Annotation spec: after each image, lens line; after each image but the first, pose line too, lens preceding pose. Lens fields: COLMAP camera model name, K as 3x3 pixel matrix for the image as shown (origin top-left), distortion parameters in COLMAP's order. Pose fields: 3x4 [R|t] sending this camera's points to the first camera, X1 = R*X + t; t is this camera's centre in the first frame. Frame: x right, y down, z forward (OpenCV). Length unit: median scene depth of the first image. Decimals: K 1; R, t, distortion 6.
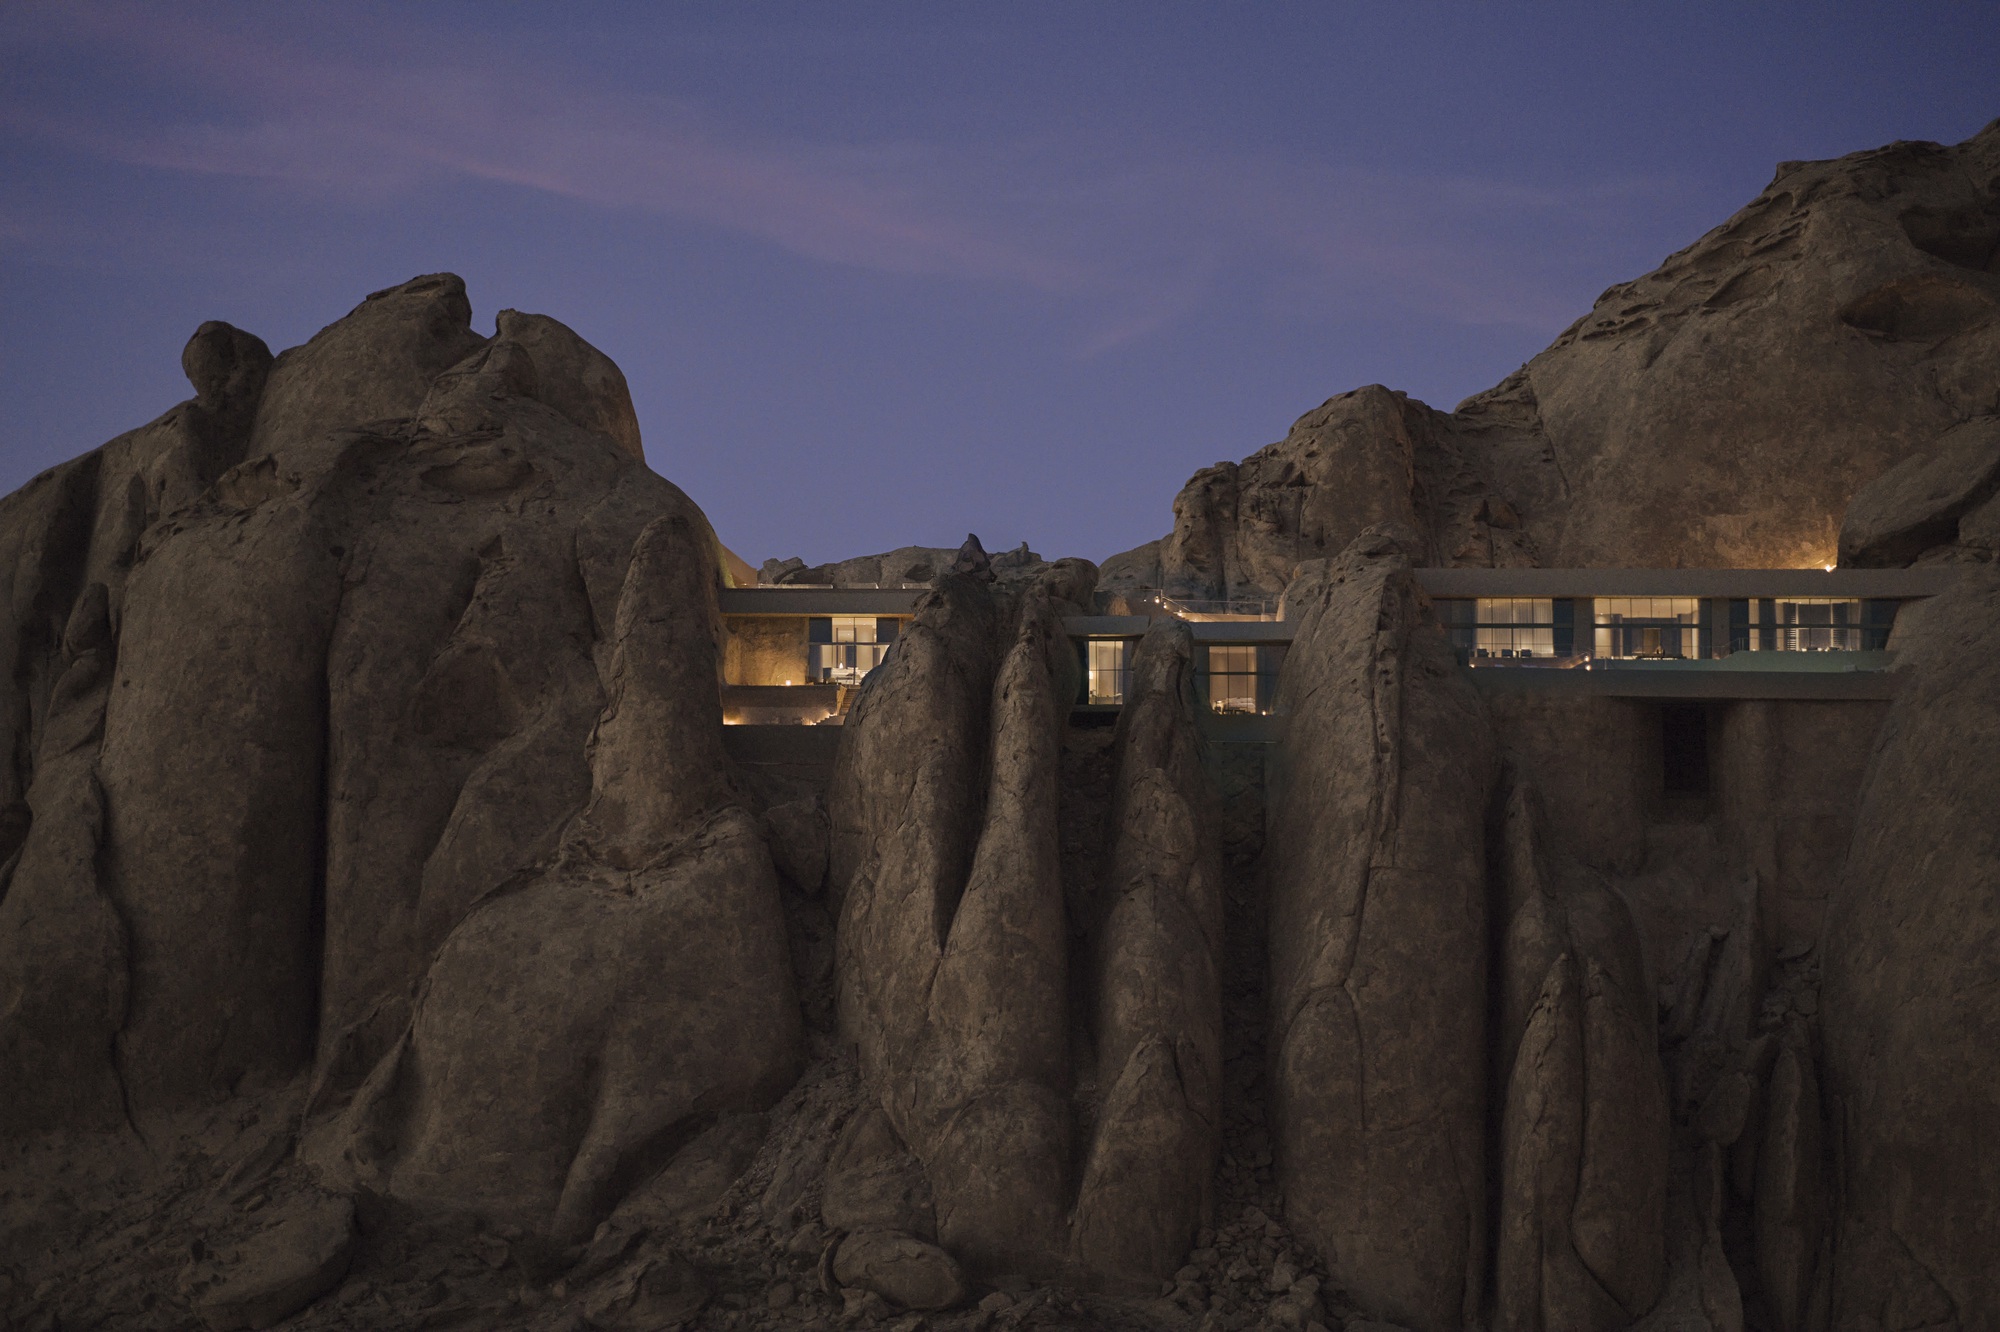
lens RADIAL K [[4132.1, 0, 993.5], [0, 4132.1, 648.5], [0, 0, 1]] dist [0.001472, 0.000000]
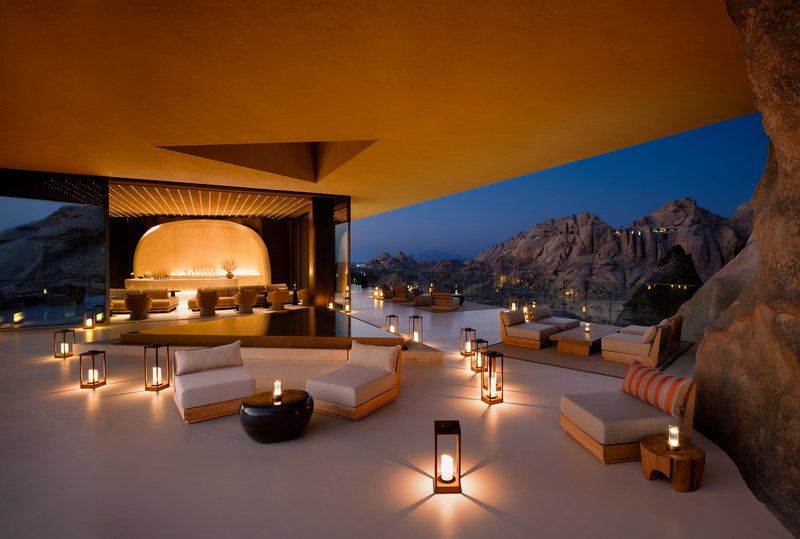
lens RADIAL K [[401.6, 0, 433.3], [0, 401.6, 263.1], [0, 0, 1]] dist [-0.011067, -0.000027]
pose [[0.960178, -0.003646, -0.279364, -0.379714], [0.030220, 0.995404, 0.090875, -0.057825], [0.277748, -0.095699, 0.955875, -1.193048]]
